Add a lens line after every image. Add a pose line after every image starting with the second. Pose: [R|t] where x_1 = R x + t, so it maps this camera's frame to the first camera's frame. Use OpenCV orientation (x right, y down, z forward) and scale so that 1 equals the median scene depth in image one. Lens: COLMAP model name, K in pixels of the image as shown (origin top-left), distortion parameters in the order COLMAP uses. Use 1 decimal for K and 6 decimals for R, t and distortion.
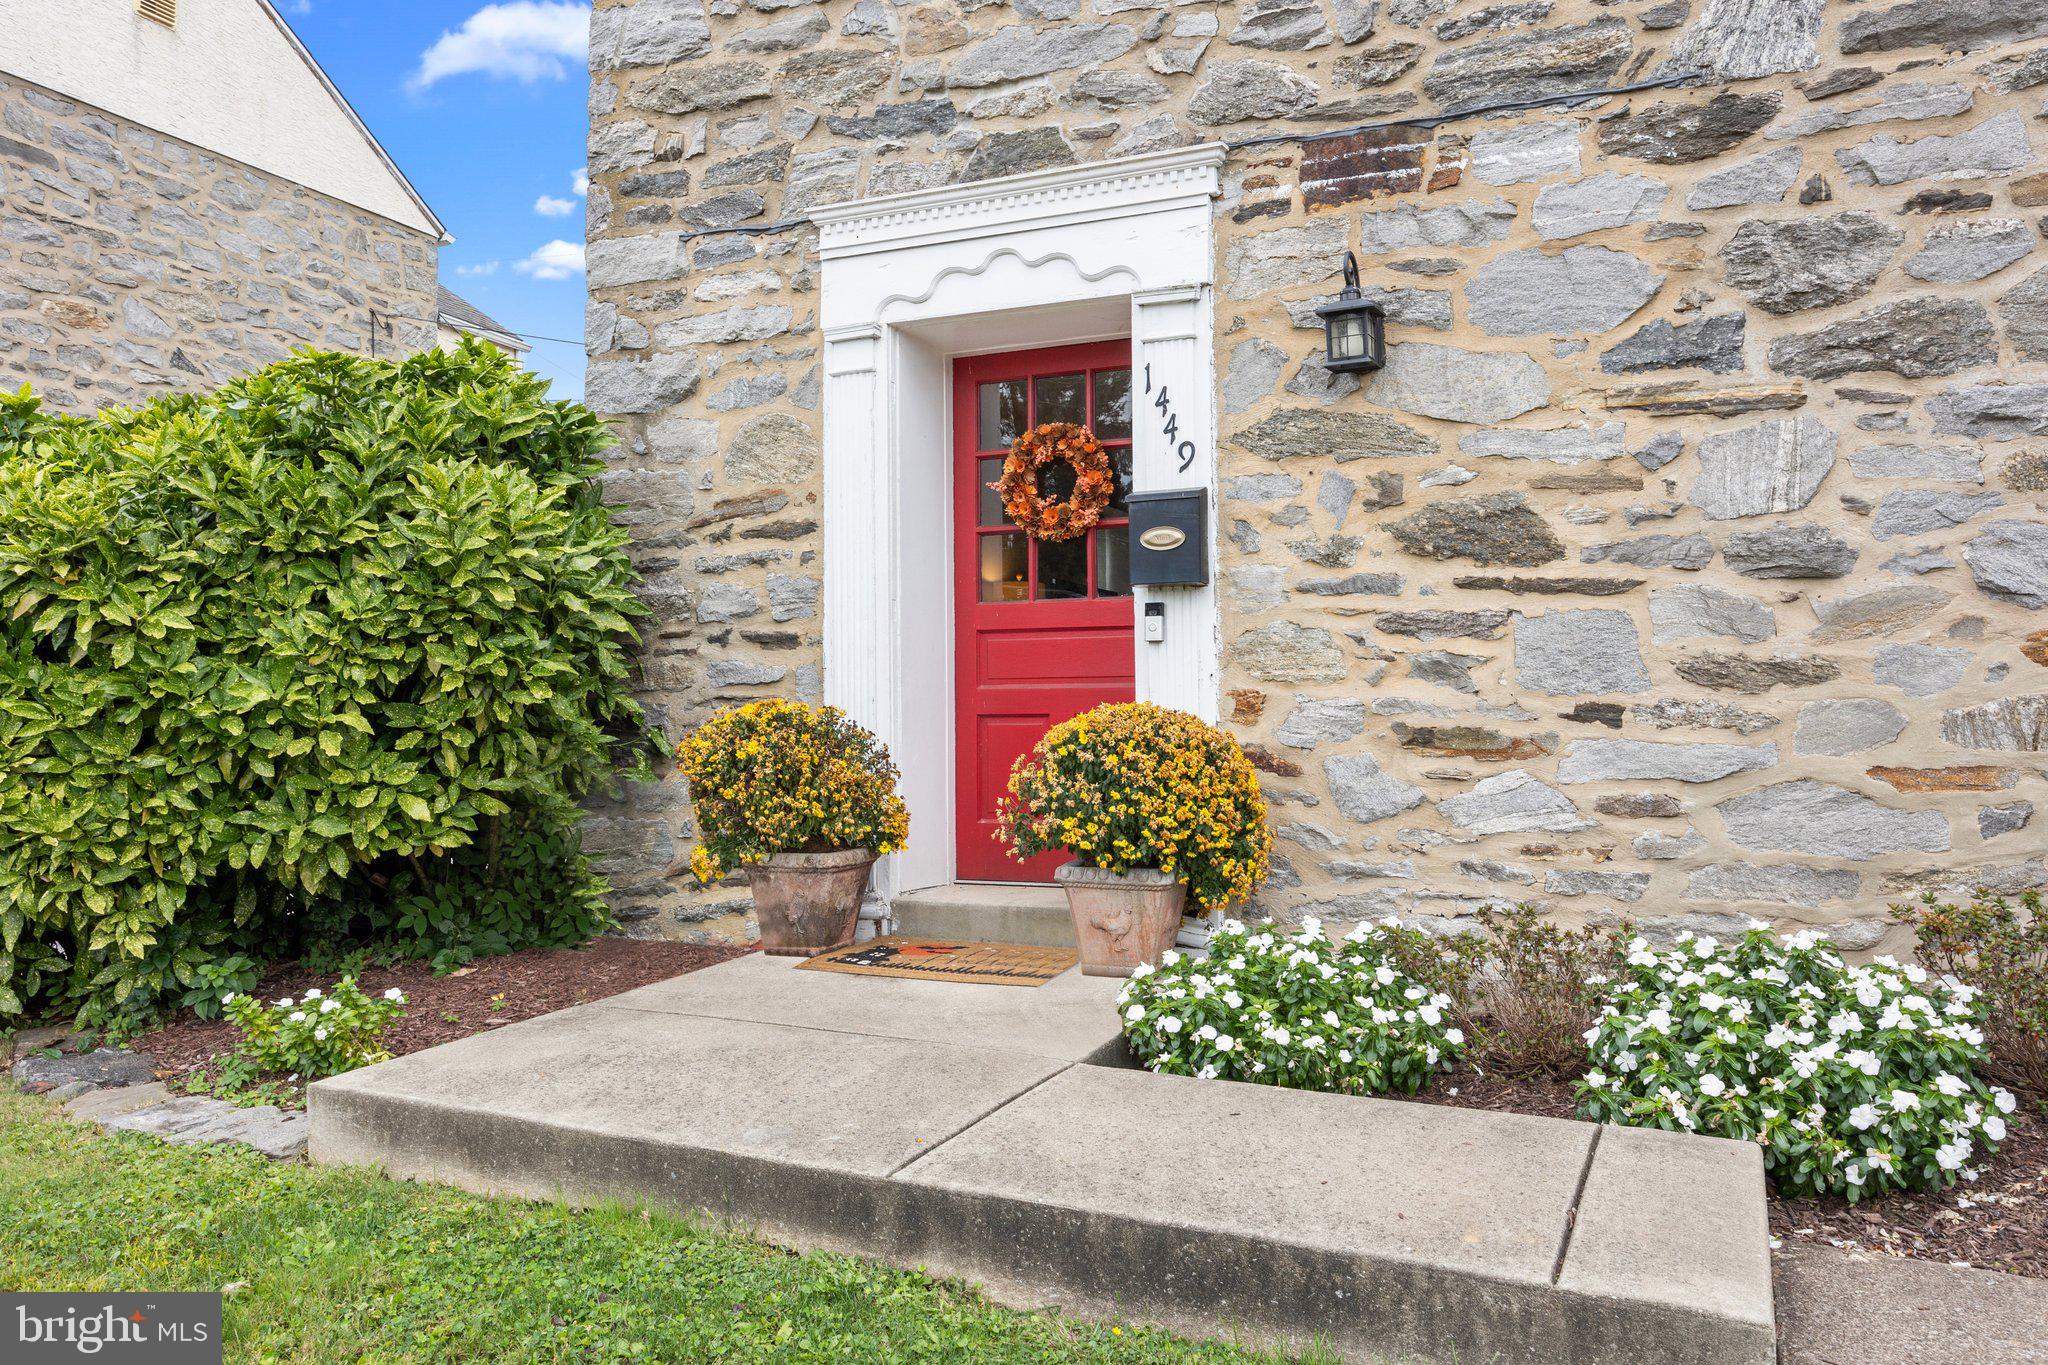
lens RADIAL K [[1540.7, 0, 1077.2], [0, 1540.7, 660.5], [0, 0, 1]] dist [0.001553, -0.008079]
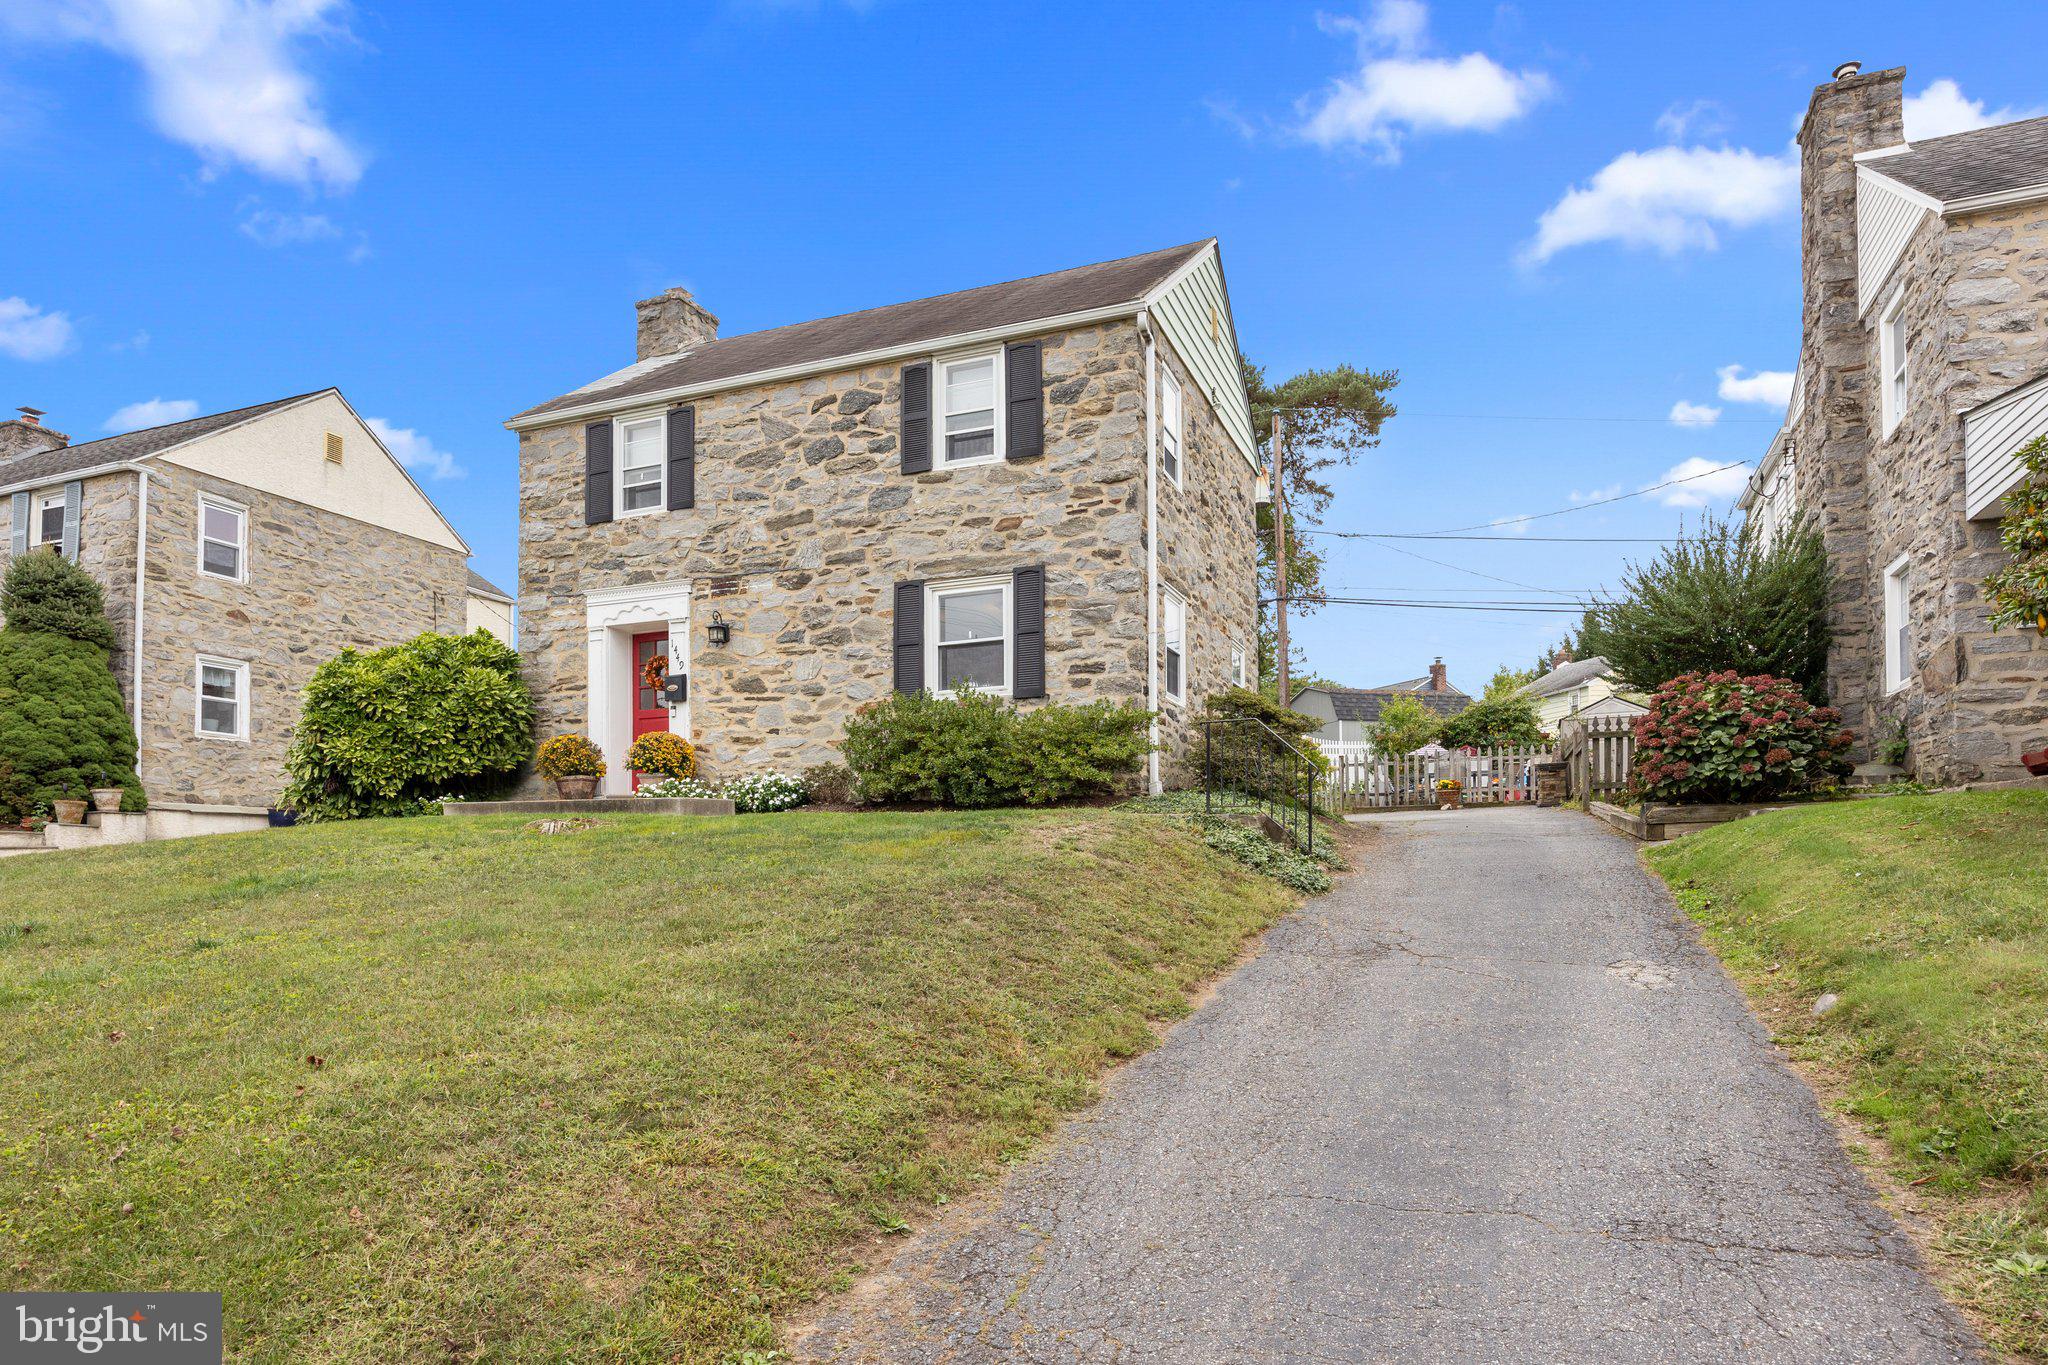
lens RADIAL K [[1242.8, 0, 1031.9], [0, 1242.8, 823.9], [0, 0, 1]] dist [-0.004447, -0.001137]
pose [[0.999348, -0.007122, 0.035398, 0.789083], [0.007122, 0.999975, 0.000121, 0.245667], [-0.035398, 0.000131, 0.999373, -1.944736]]
